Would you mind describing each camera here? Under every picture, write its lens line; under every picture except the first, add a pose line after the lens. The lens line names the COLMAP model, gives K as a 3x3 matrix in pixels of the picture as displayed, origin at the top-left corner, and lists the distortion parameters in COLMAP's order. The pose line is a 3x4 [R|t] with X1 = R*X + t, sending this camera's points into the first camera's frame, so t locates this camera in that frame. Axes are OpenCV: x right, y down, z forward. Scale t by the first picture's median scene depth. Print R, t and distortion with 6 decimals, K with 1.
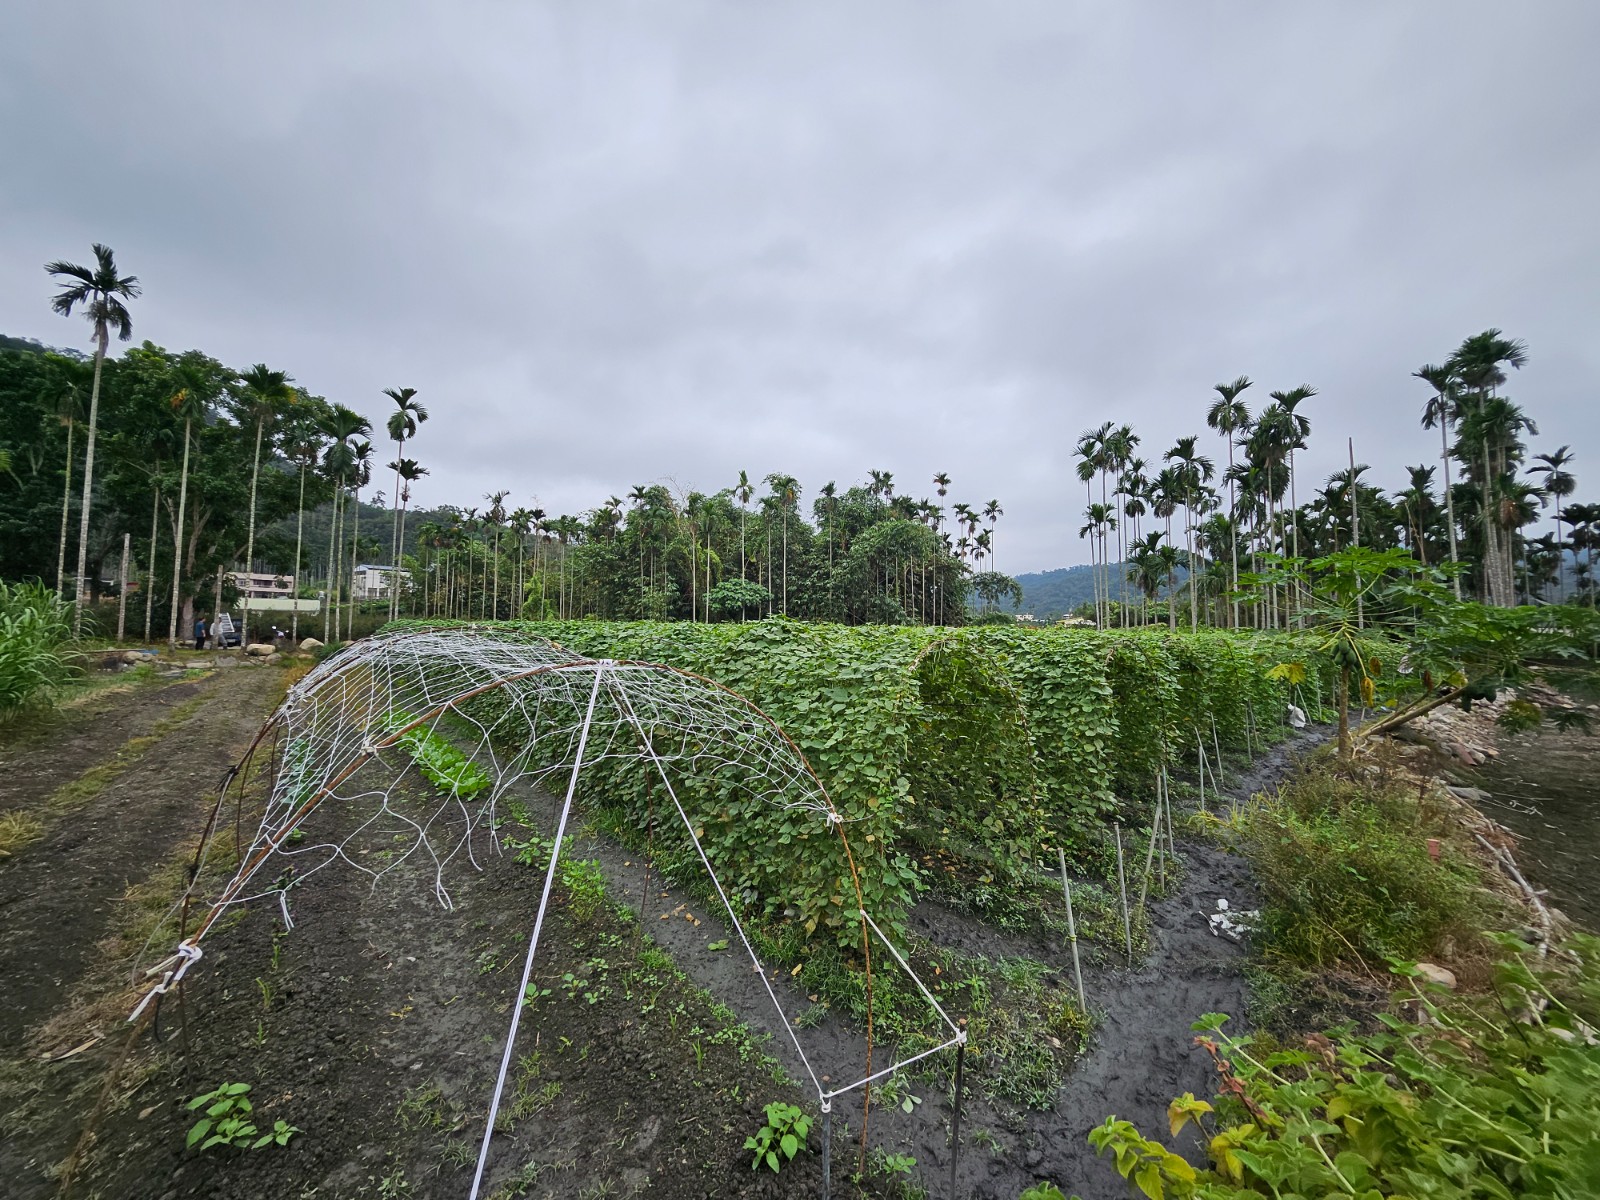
lens RADIAL K [[628.8, 0, 803.4], [0, 628.8, 601.0], [0, 0, 1]] dist [-0.009452, 0.002046]
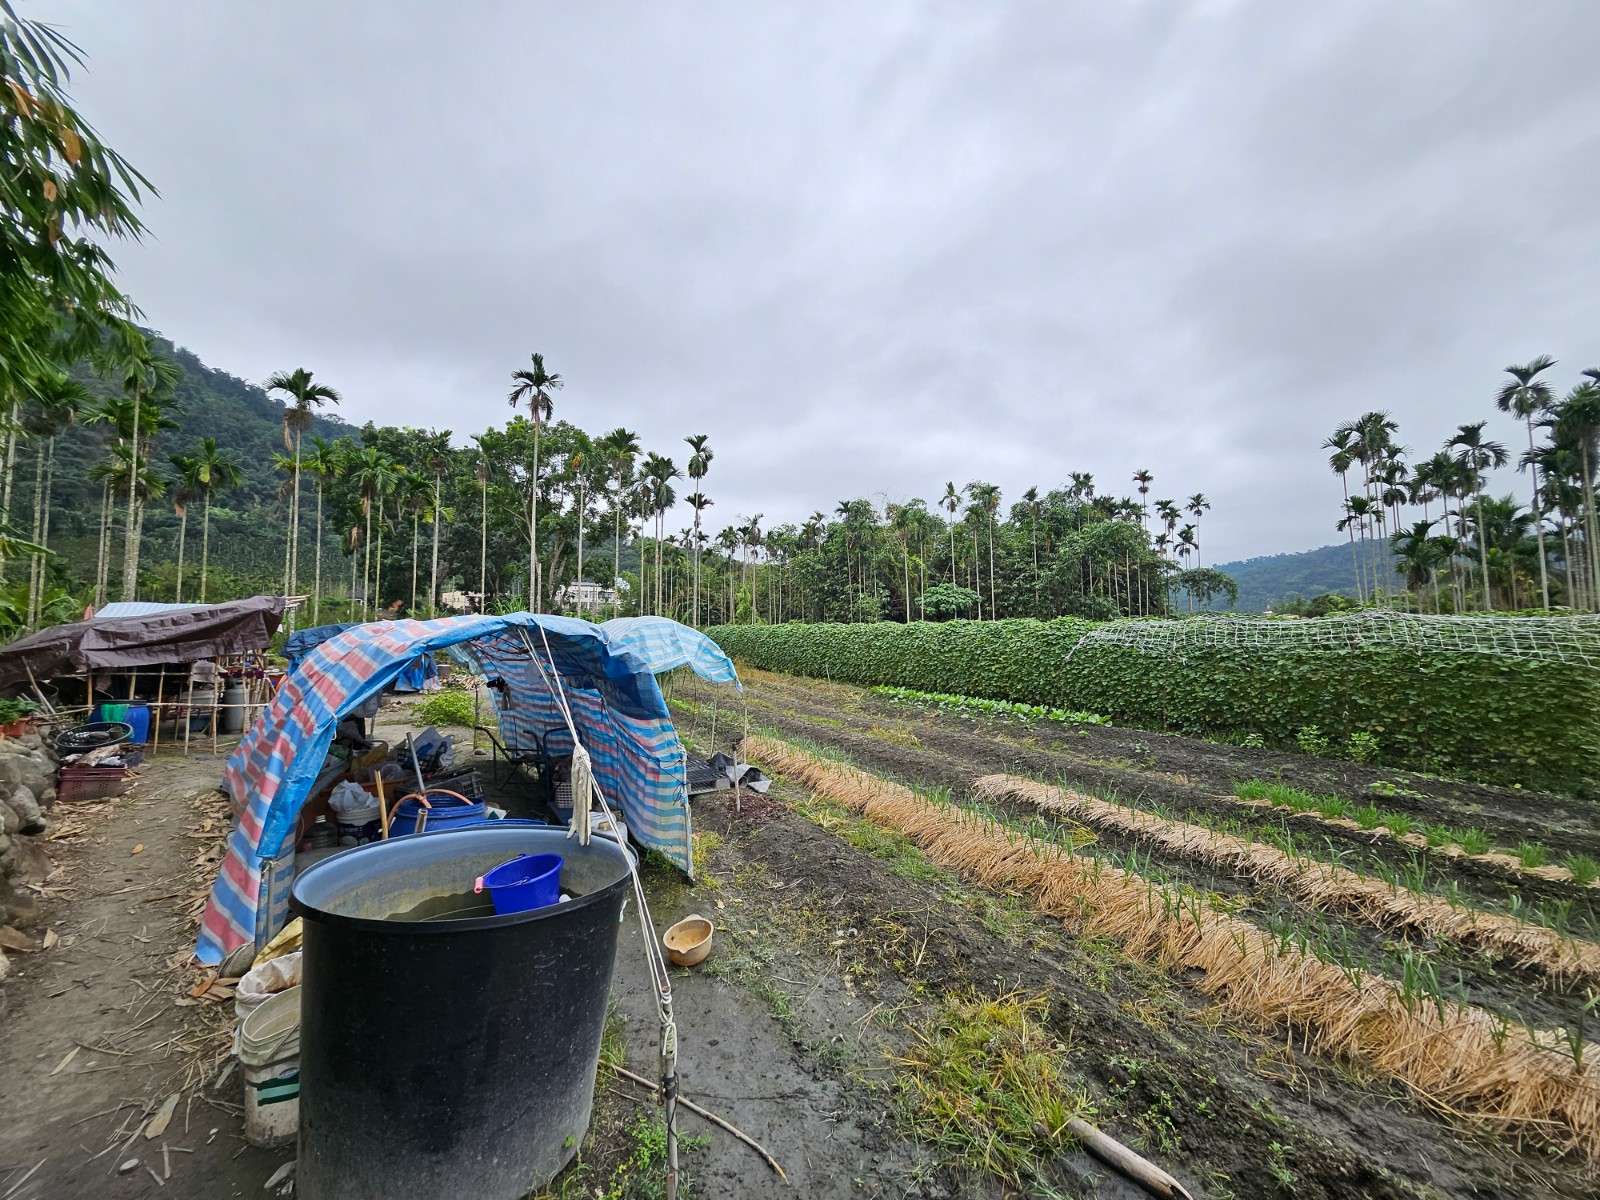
lens RADIAL K [[628.8, 0, 807.1], [0, 628.8, 599.2], [0, 0, 1]] dist [-0.009452, 0.002046]
pose [[0.977355, -0.025347, -0.210080, -0.110551], [0.023129, 0.999648, -0.013007, -0.000415], [0.210336, 0.007854, 0.977598, -0.087294]]
